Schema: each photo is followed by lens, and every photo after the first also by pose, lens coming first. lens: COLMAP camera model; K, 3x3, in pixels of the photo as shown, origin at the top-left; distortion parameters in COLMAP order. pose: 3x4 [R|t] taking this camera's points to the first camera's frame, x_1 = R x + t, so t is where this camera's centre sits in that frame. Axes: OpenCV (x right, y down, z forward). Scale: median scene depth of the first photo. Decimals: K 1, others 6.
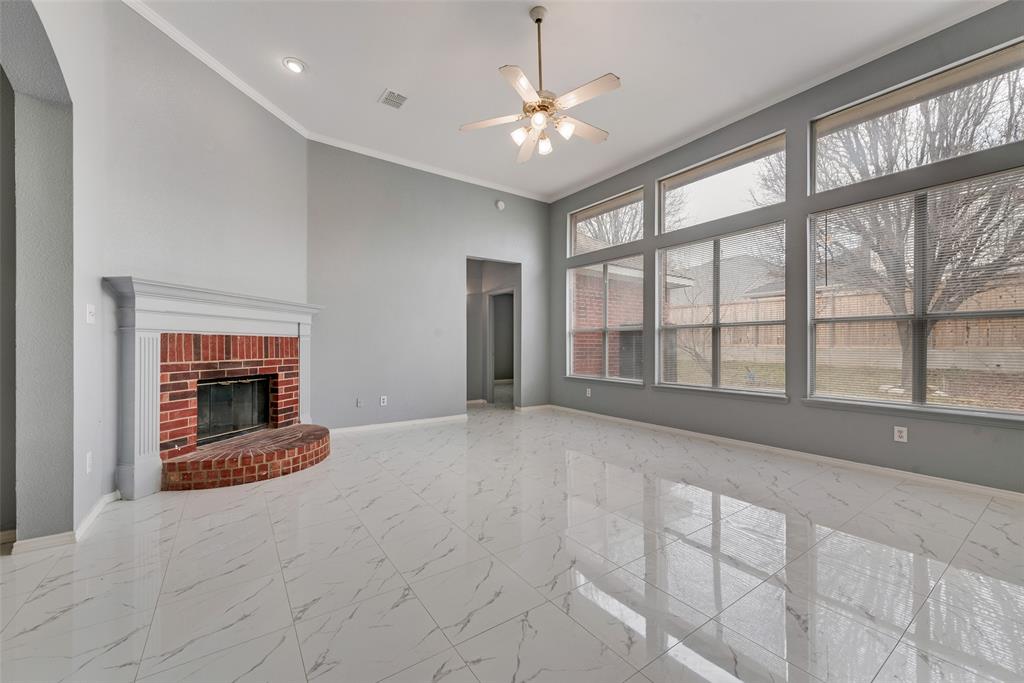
lens RADIAL K [[405.0, 0, 512.9], [0, 405.0, 344.3], [0, 0, 1]] dist [-0.001424, -0.000058]
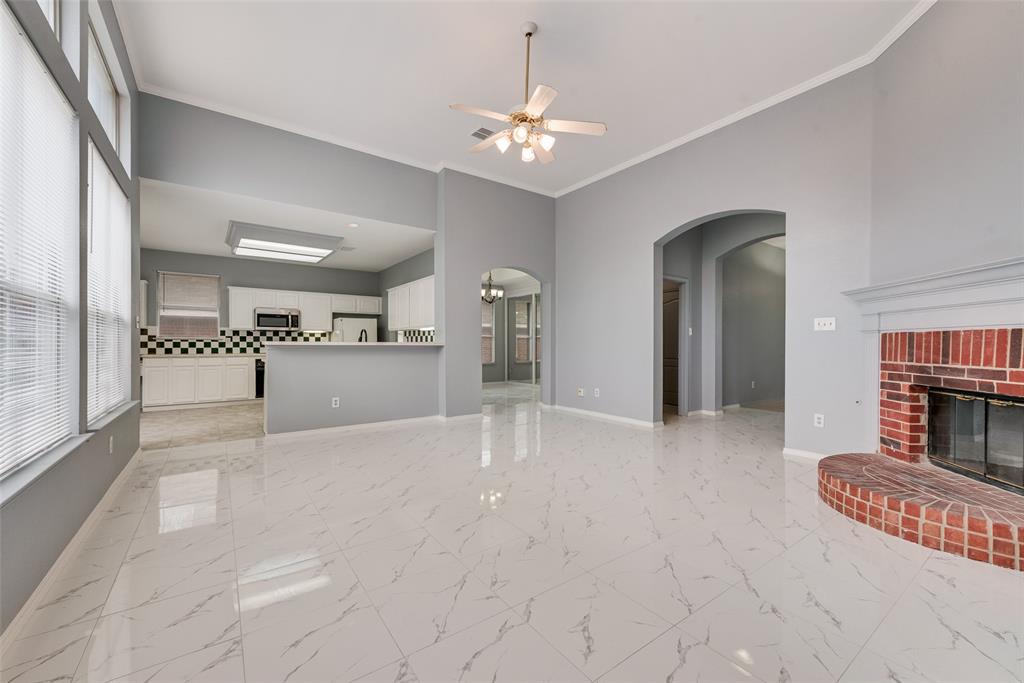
lens RADIAL K [[405.0, 0, 510.9], [0, 405.0, 345.4], [0, 0, 1]] dist [-0.001424, -0.000058]
pose [[-0.999938, -0.008974, -0.006578, 0.103679], [-0.008979, 0.999959, 0.000725, 0.010909], [0.006571, 0.000784, -0.999978, 1.842694]]
